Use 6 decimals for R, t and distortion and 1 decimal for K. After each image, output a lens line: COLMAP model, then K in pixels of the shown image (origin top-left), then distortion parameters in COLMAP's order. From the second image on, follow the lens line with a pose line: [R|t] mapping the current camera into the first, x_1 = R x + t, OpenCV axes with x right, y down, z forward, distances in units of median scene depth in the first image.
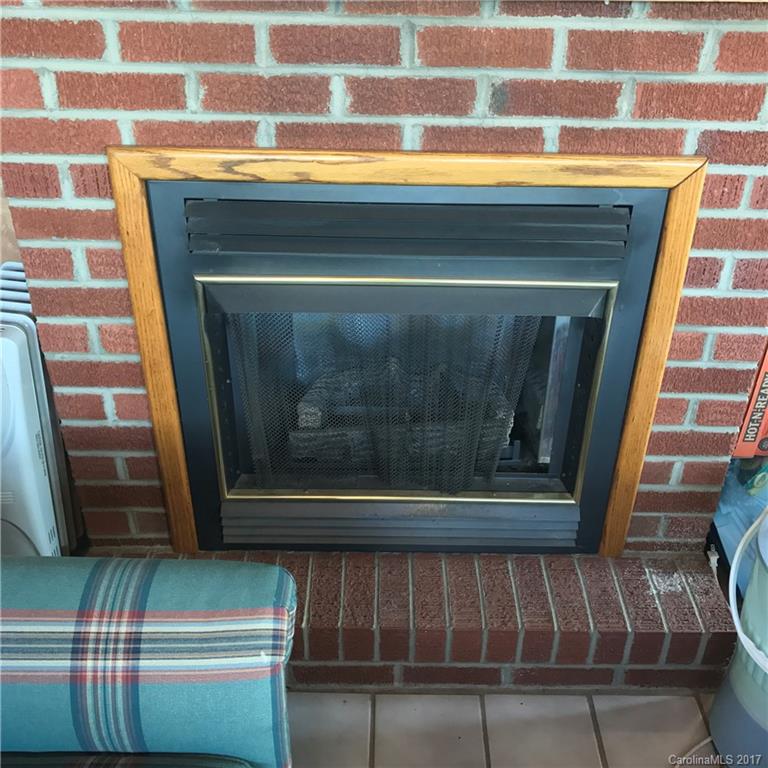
lens RADIAL K [[932.0, 0, 384.0], [0, 932.0, 384.0], [0, 0, 1]] dist [0.009249, 0.016432]
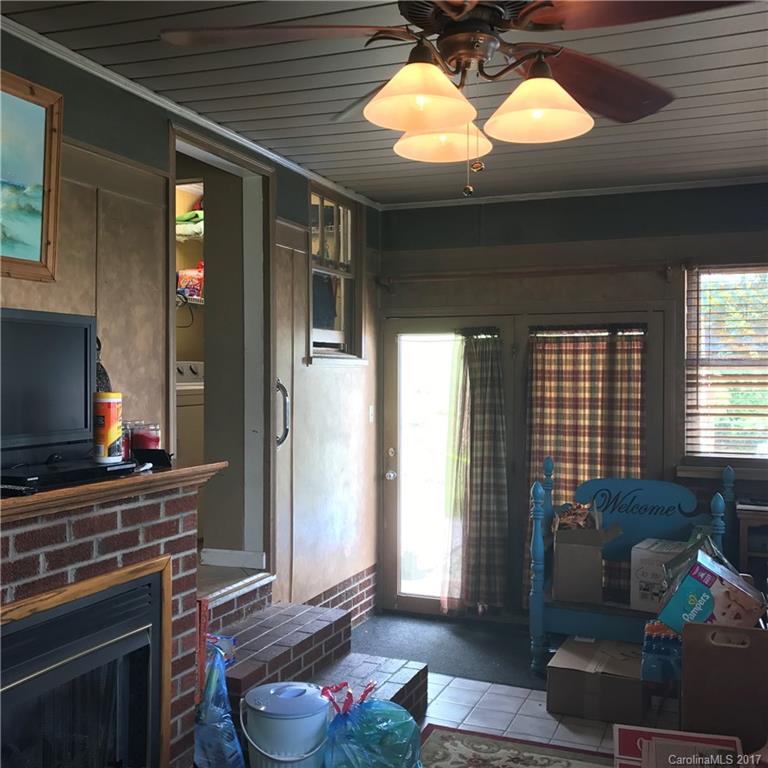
lens RADIAL K [[812.0, 0, 384.0], [0, 812.0, 384.0], [0, 0, 1]] dist [0.018756, -0.047510]
pose [[0.378915, -0.024680, 0.925102, -1.262201], [0.519874, 0.832680, -0.190722, 0.061580], [-0.765607, 0.553204, 0.328346, -0.267134]]
